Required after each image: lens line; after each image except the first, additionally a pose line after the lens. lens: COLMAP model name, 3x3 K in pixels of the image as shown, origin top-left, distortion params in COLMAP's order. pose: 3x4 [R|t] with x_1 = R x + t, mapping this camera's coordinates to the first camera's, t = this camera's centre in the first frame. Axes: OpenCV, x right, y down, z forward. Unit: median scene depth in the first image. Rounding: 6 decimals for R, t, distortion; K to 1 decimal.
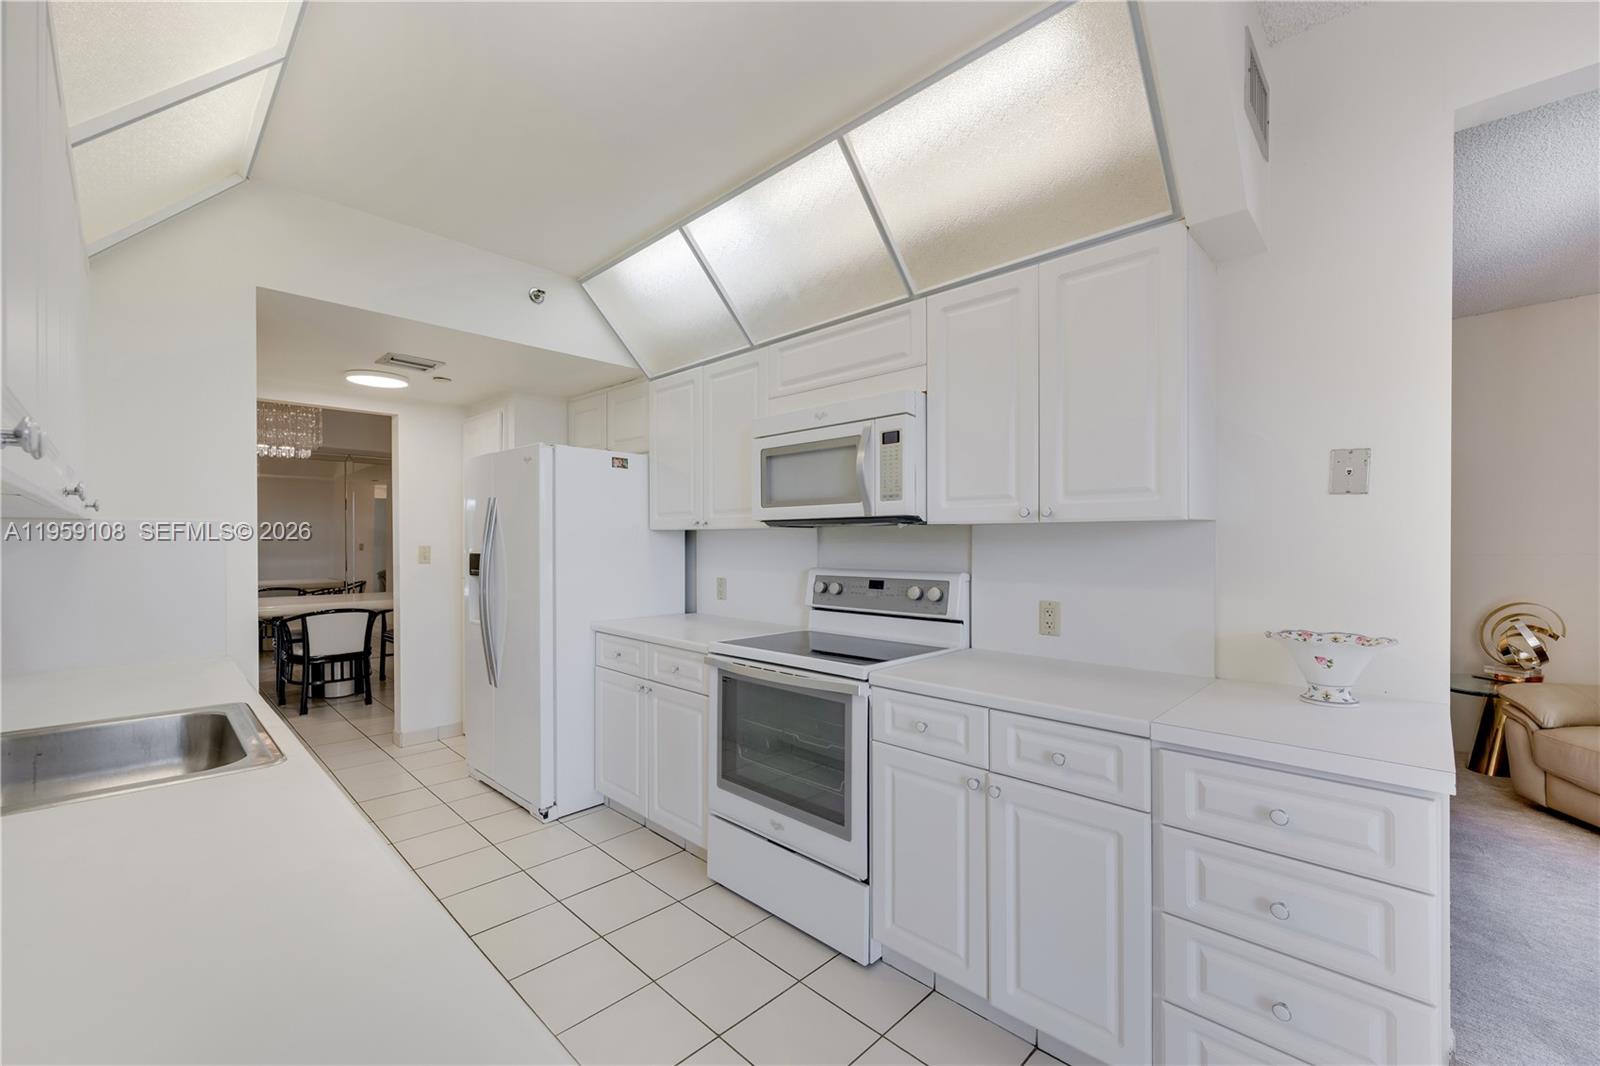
lens RADIAL K [[648.9, 0, 789.7], [0, 648.9, 542.7], [0, 0, 1]] dist [0.002495, -0.002309]
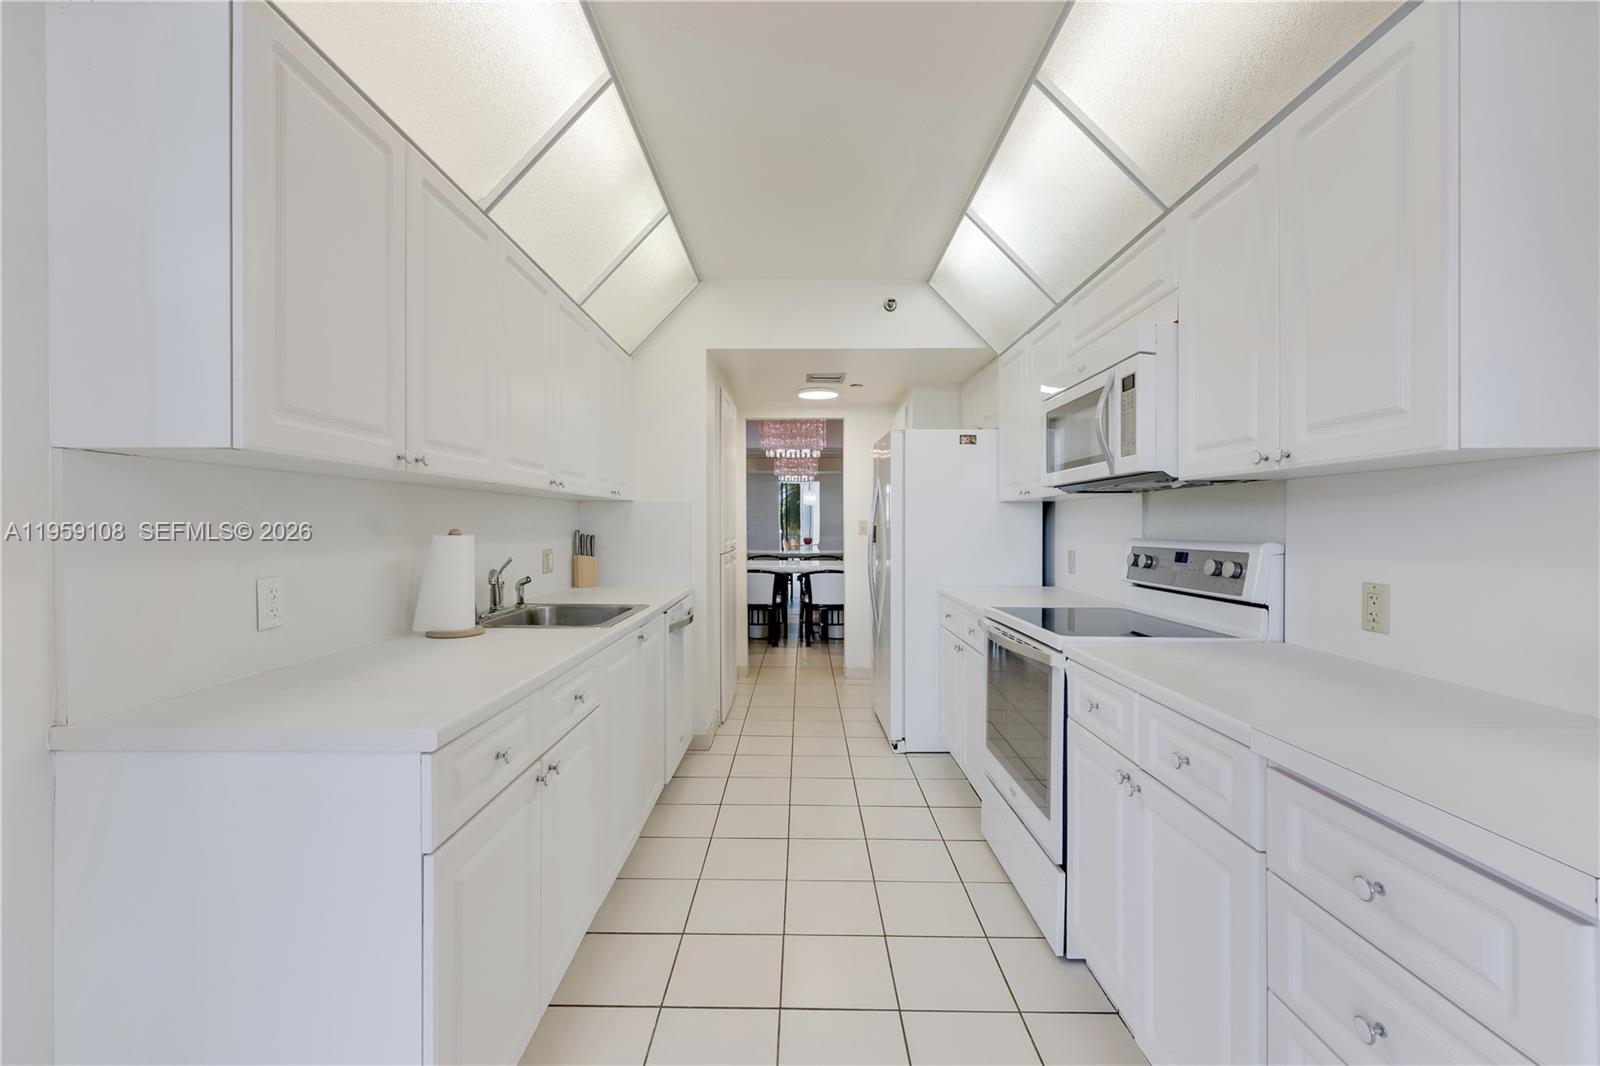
lens RADIAL K [[648.9, 0, 789.0], [0, 648.9, 527.5], [0, 0, 1]] dist [0.002495, -0.002309]
pose [[0.694682, 0.002424, -0.719313, 0.388798], [0.000094, 0.999994, 0.003461, 0.023572], [0.719317, -0.002472, 0.694677, 0.055170]]
